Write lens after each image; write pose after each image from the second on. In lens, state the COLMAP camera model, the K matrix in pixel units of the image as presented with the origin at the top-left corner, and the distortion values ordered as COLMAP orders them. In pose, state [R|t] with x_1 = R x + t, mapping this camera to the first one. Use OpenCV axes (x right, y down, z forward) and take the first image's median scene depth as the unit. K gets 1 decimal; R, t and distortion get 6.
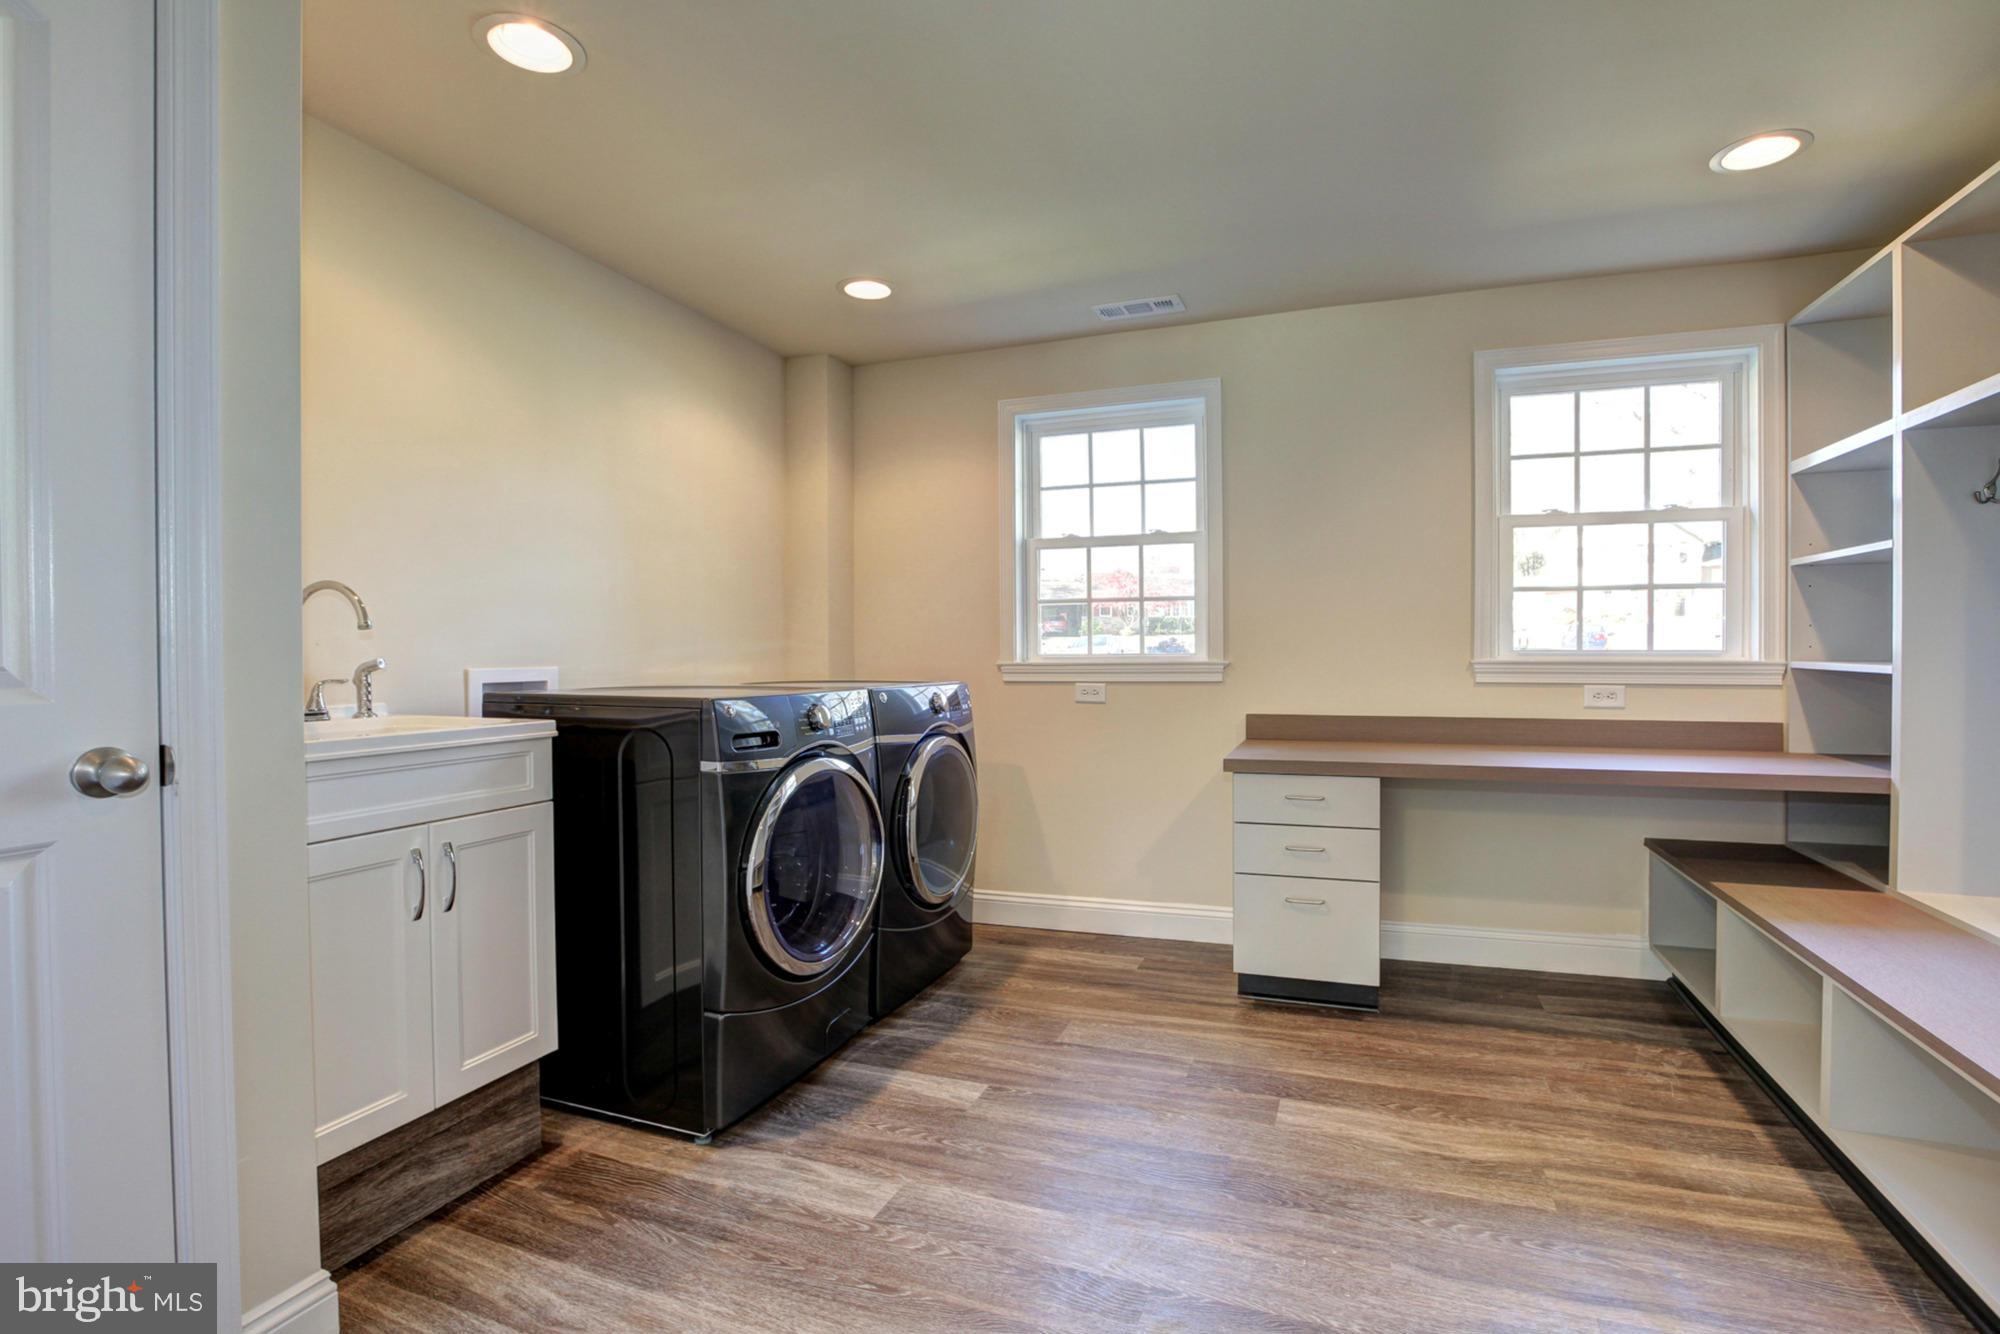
lens RADIAL K [[955.3, 0, 1047.9], [0, 955.3, 637.6], [0, 0, 1]] dist [-0.062564, 0.024098]
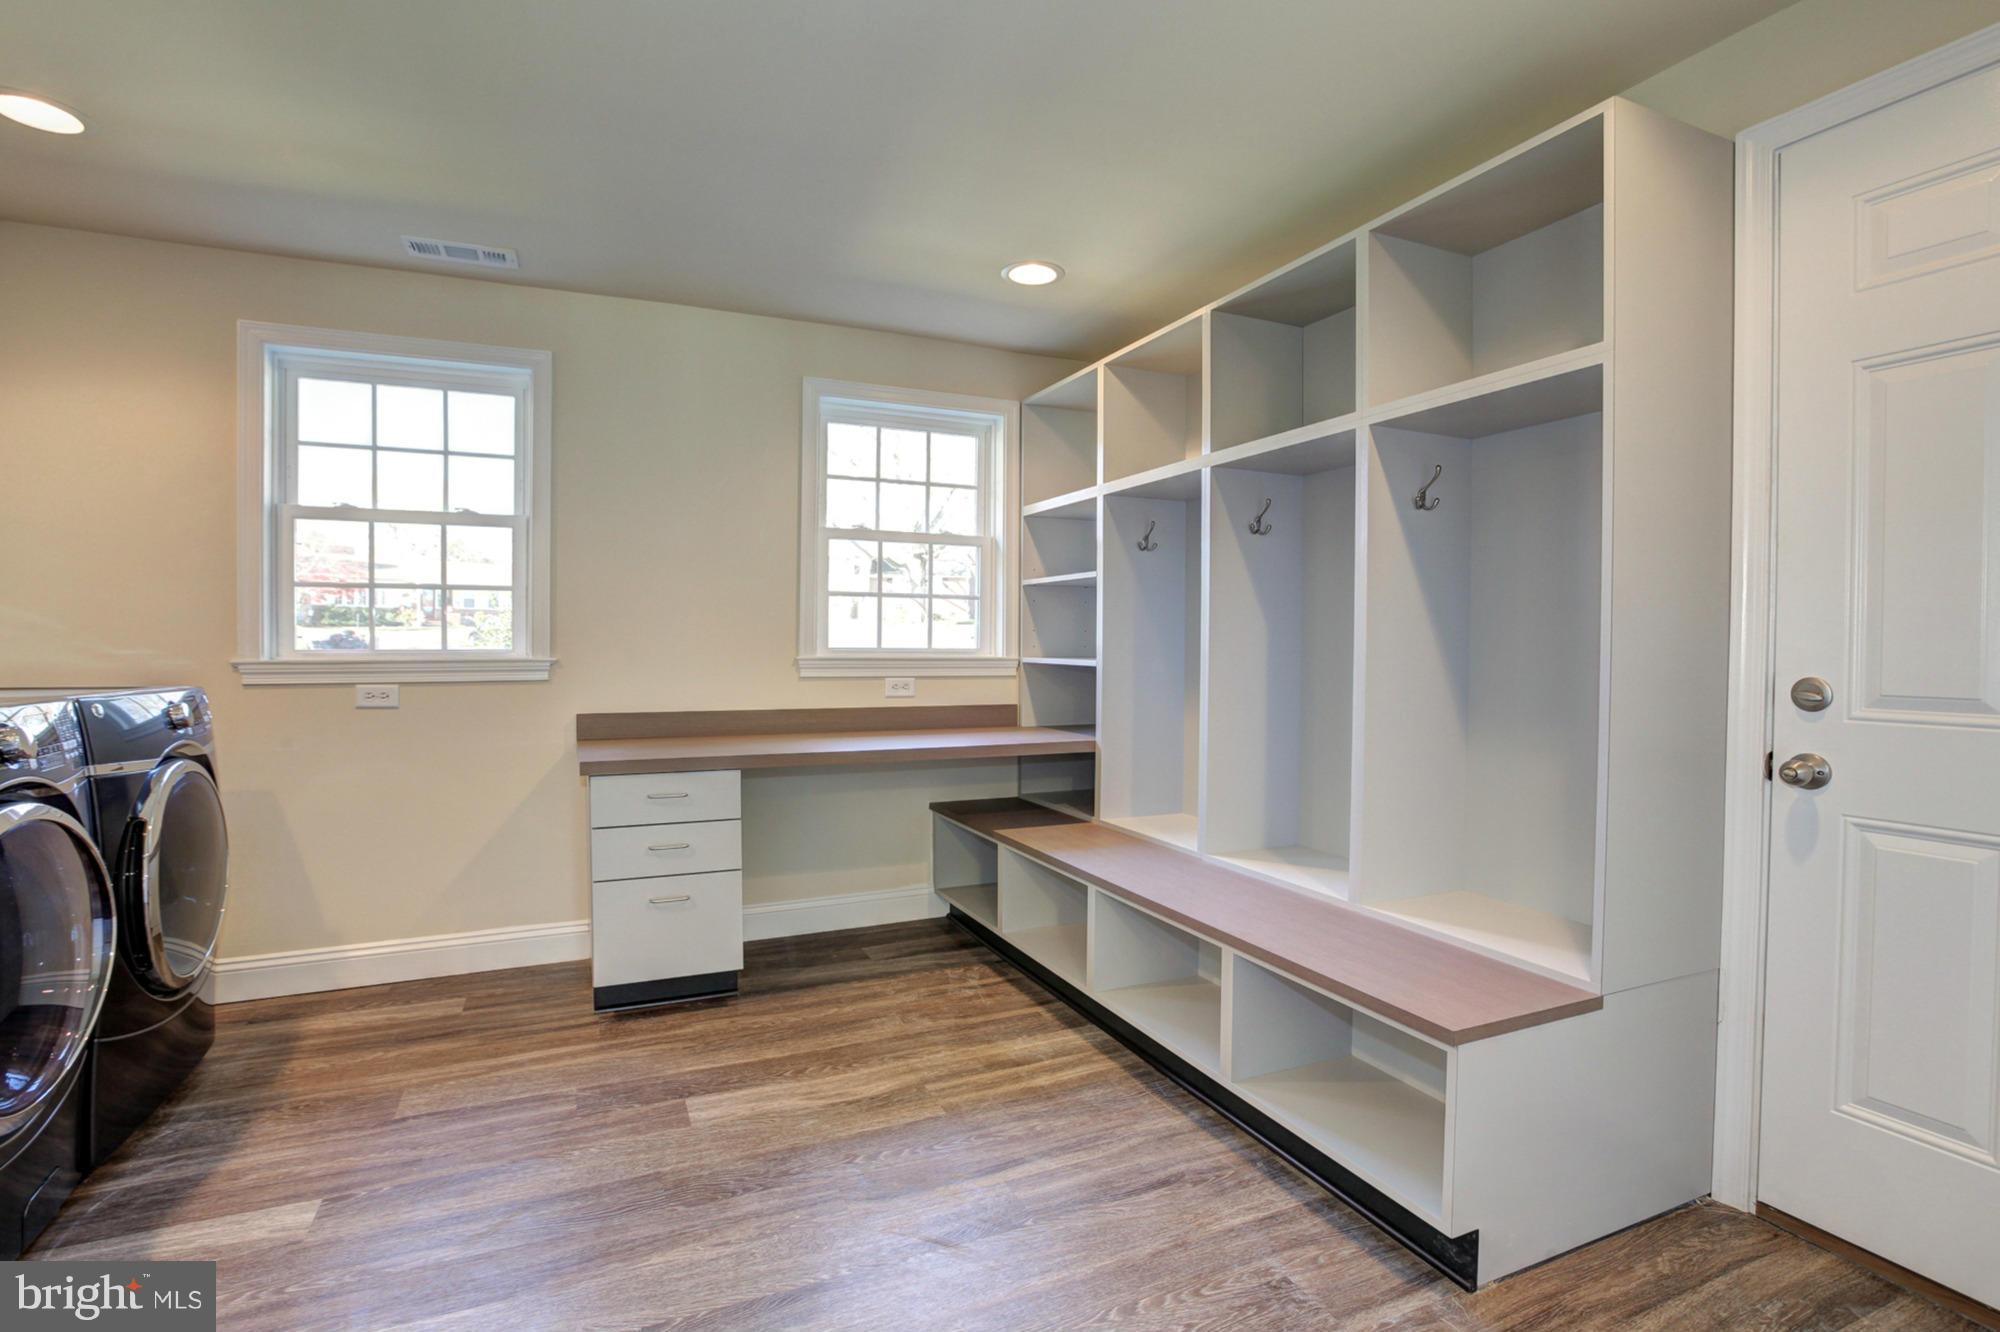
lens RADIAL K [[950.0, 0, 984.2], [0, 950.0, 638.2], [0, 0, 1]] dist [-0.063330, 0.021984]
pose [[0.716062, 0.011976, 0.697934, -0.183913], [-0.013898, 0.999899, -0.002899, 0.002556], [-0.697898, -0.007624, 0.716156, 0.067120]]
